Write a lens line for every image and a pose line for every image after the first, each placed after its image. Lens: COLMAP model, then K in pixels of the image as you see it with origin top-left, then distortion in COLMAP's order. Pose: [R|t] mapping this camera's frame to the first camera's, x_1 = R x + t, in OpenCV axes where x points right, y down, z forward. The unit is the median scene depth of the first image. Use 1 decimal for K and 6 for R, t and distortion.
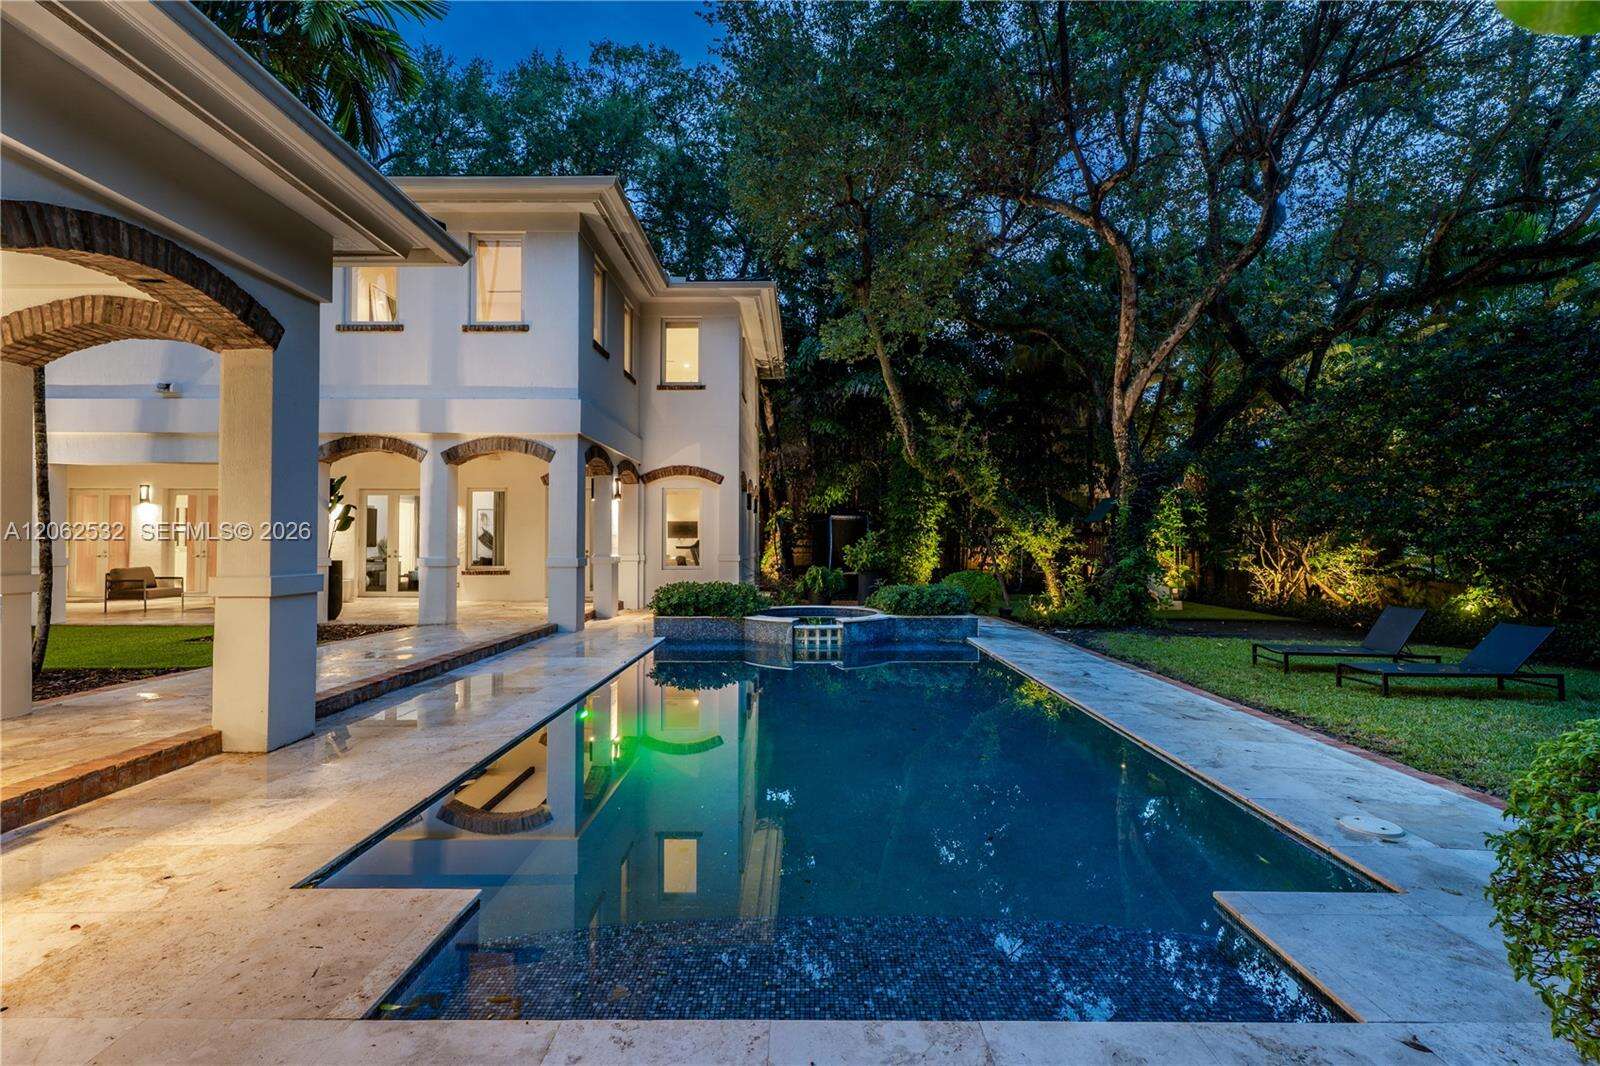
lens RADIAL K [[669.5, 0, 800.0], [0, 669.5, 533.0], [0, 0, 1]] dist [-0.000191, -0.000110]
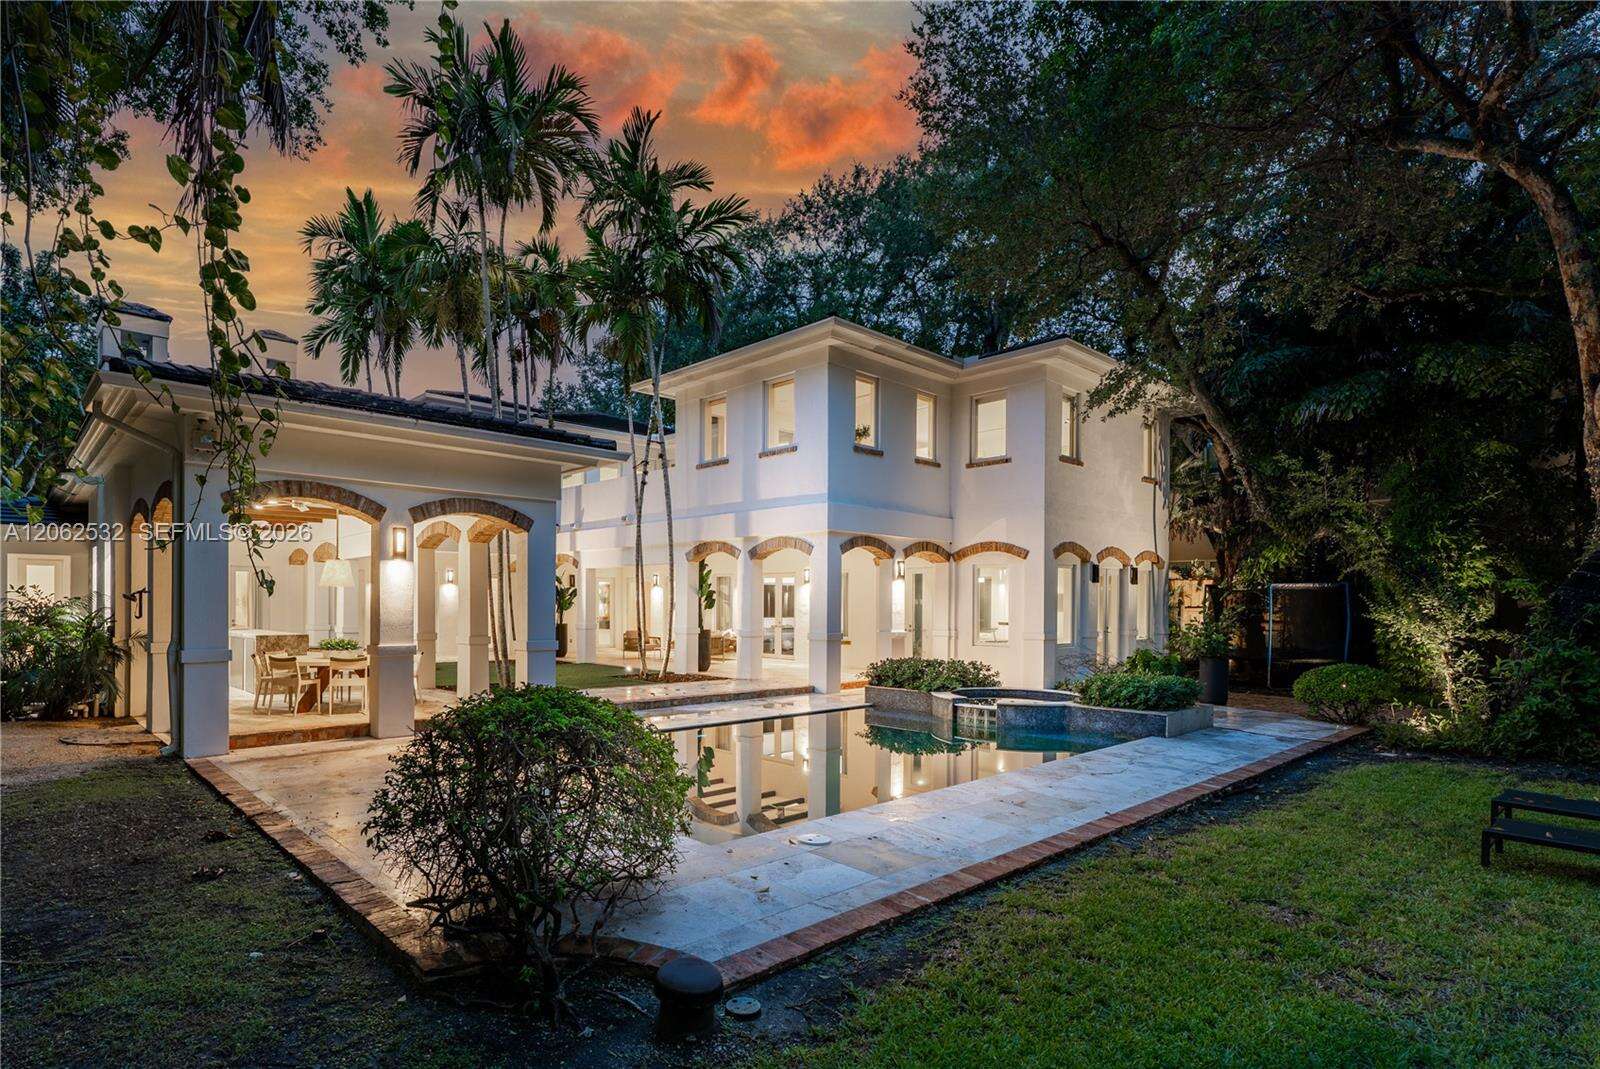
lens RADIAL K [[826.0, 0, 796.7], [0, 826.0, 609.1], [0, 0, 1]] dist [-0.000893, -0.000493]
pose [[0.704543, 0.009592, -0.709596, 0.679164], [0.003528, 0.999849, 0.017018, -0.031038], [0.709652, -0.014493, 0.704403, -0.092708]]
